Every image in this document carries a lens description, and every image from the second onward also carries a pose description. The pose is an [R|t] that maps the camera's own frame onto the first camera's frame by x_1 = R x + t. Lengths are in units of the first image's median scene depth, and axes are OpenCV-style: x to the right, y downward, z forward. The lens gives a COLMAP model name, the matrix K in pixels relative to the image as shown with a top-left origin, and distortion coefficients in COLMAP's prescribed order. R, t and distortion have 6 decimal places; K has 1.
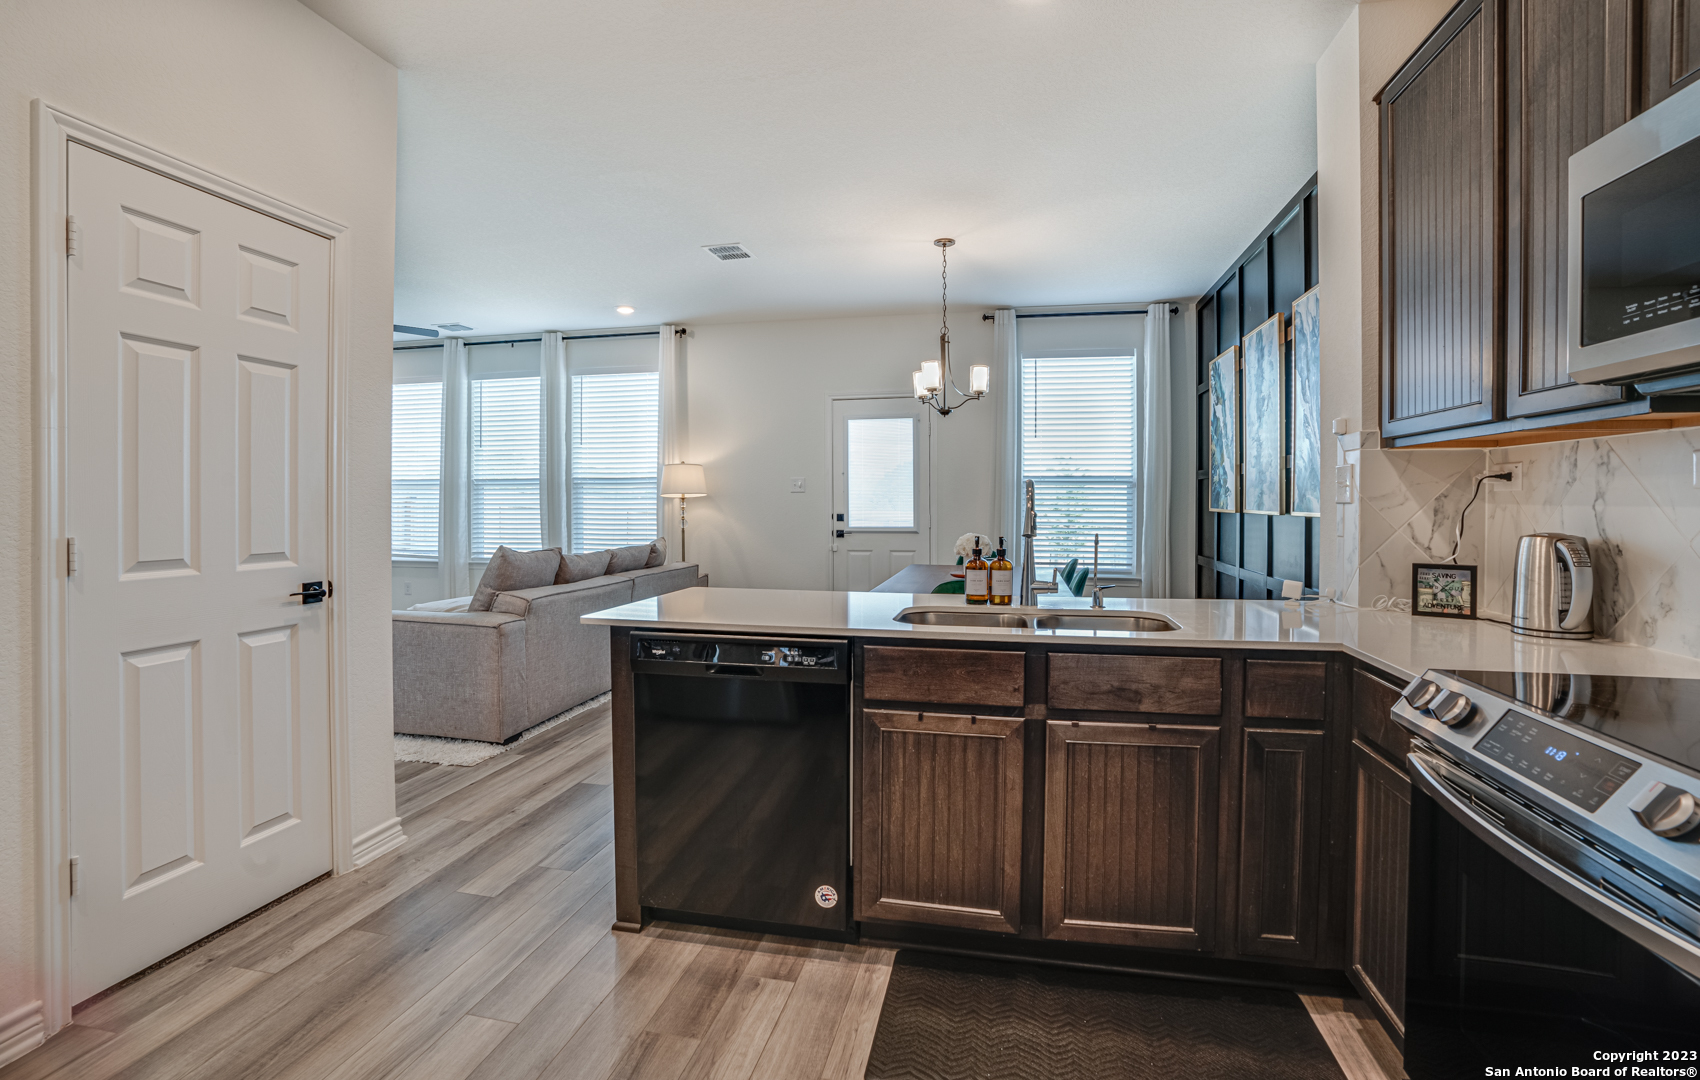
lens RADIAL K [[778.0, 0, 848.1], [0, 778.0, 514.3], [0, 0, 1]] dist [-0.038634, 0.000740]
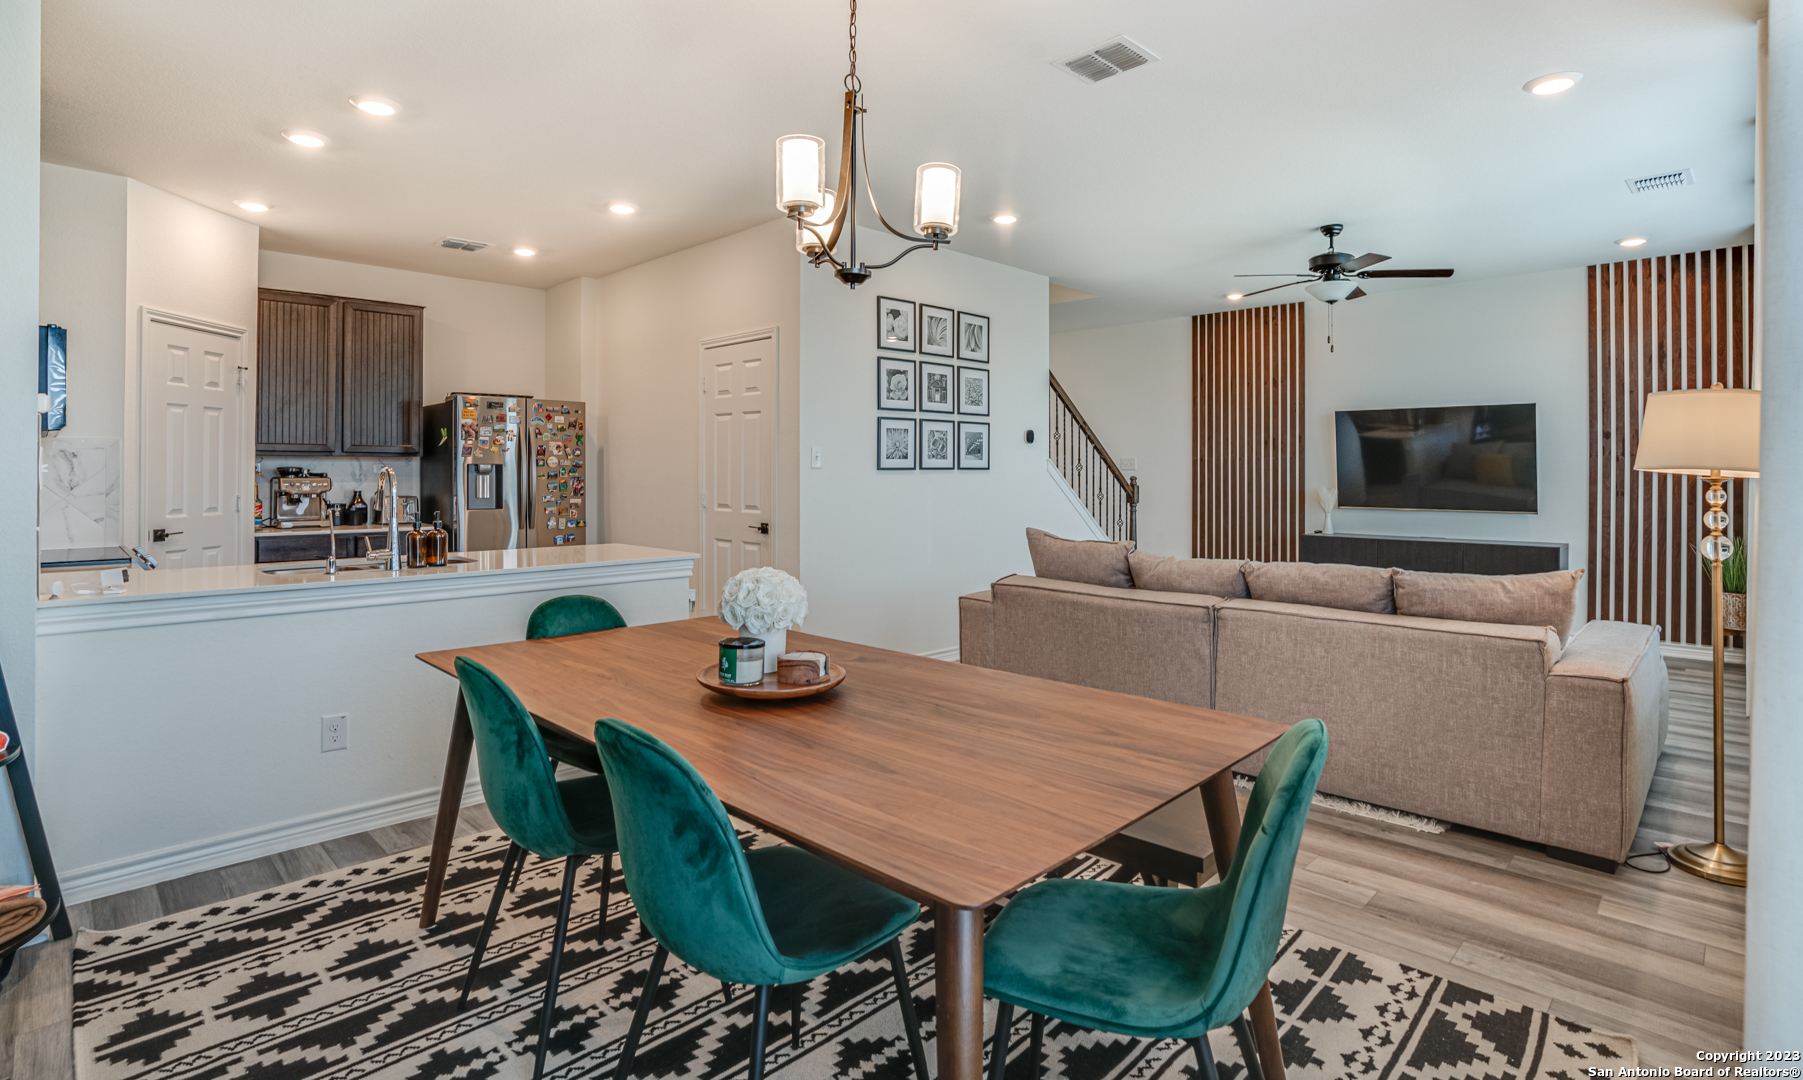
lens RADIAL K [[874.5, 0, 862.8], [0, 874.5, 466.9], [0, 0, 1]] dist [-0.040397, 0.003353]
pose [[-0.570706, -0.004406, -0.821143, 0.986991], [-0.017966, 0.999813, 0.007122, -0.075146], [0.820958, 0.018817, -0.570679, 2.554589]]
